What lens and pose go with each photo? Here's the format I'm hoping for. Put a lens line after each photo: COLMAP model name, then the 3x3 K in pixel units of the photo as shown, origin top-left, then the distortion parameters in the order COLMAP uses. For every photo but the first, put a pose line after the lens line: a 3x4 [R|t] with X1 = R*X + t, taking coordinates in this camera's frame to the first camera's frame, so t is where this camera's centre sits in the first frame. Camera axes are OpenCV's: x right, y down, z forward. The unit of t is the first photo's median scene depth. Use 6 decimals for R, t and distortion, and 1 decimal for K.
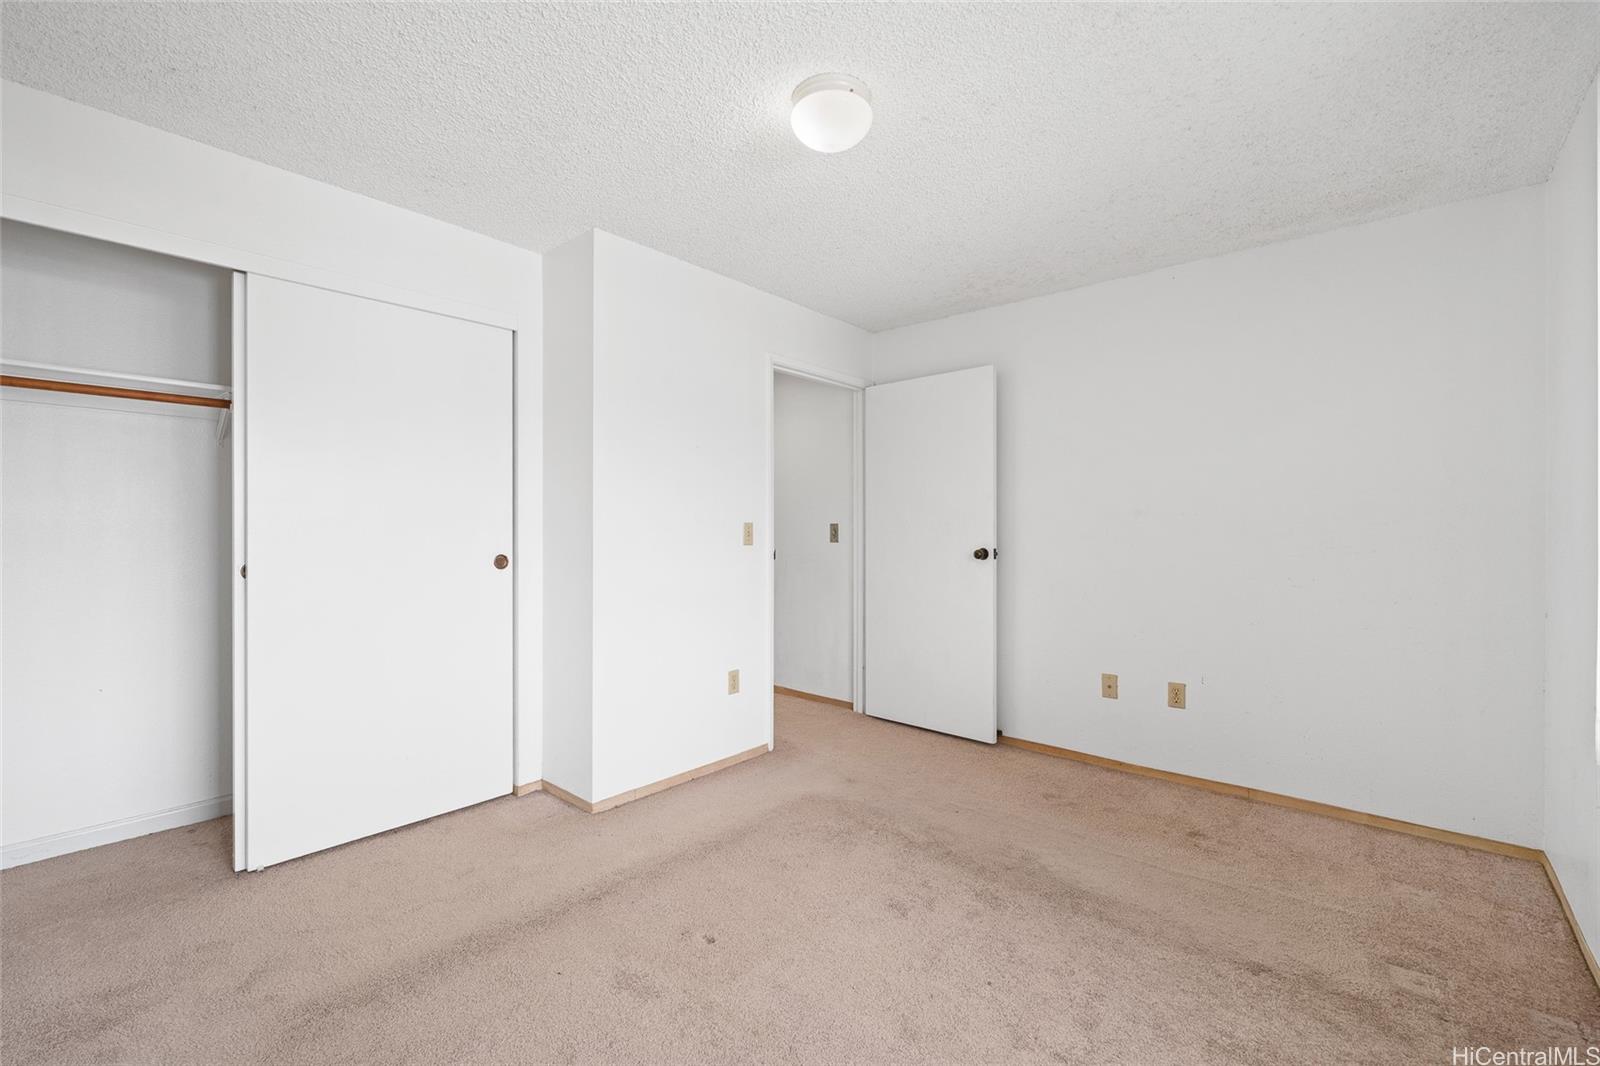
lens RADIAL K [[669.1, 0, 797.2], [0, 669.1, 535.7], [0, 0, 1]] dist [0.012878, 0.000215]
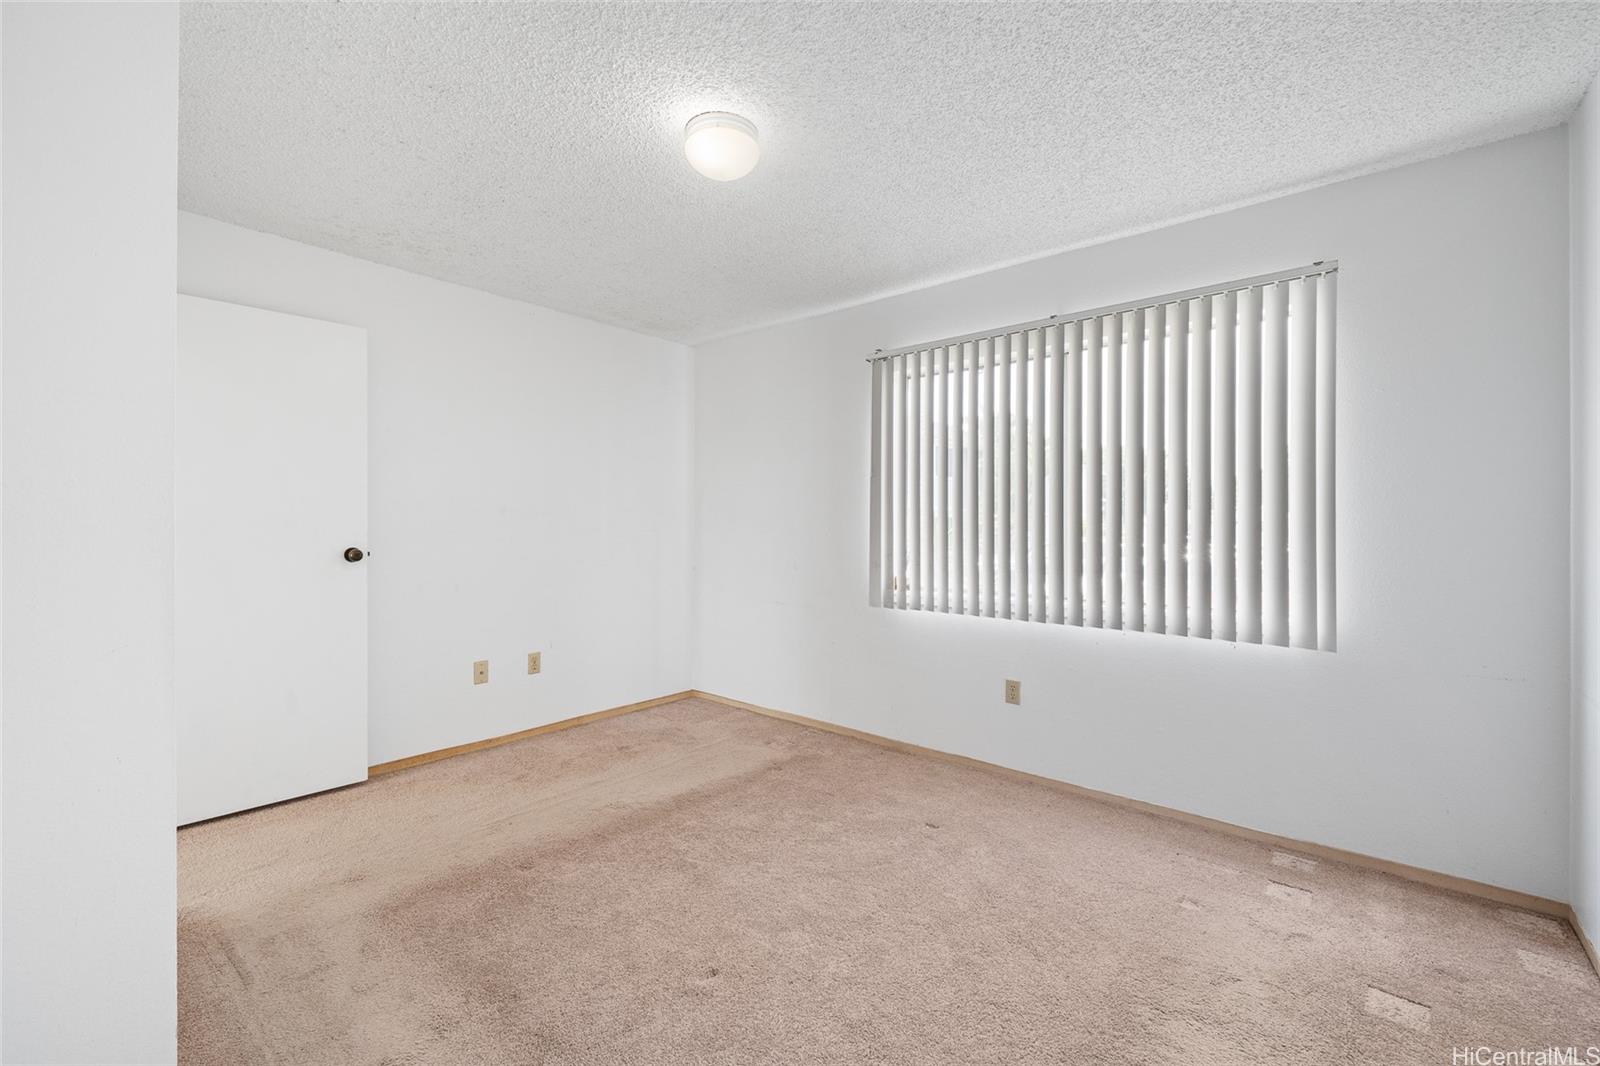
lens RADIAL K [[669.1, 0, 797.3], [0, 669.1, 526.3], [0, 0, 1]] dist [0.012878, 0.000215]
pose [[-0.007348, -0.003007, 0.999968, -0.652514], [0.000515, 0.999995, 0.003011, -0.011724], [-0.999973, 0.000538, -0.007346, 0.547998]]
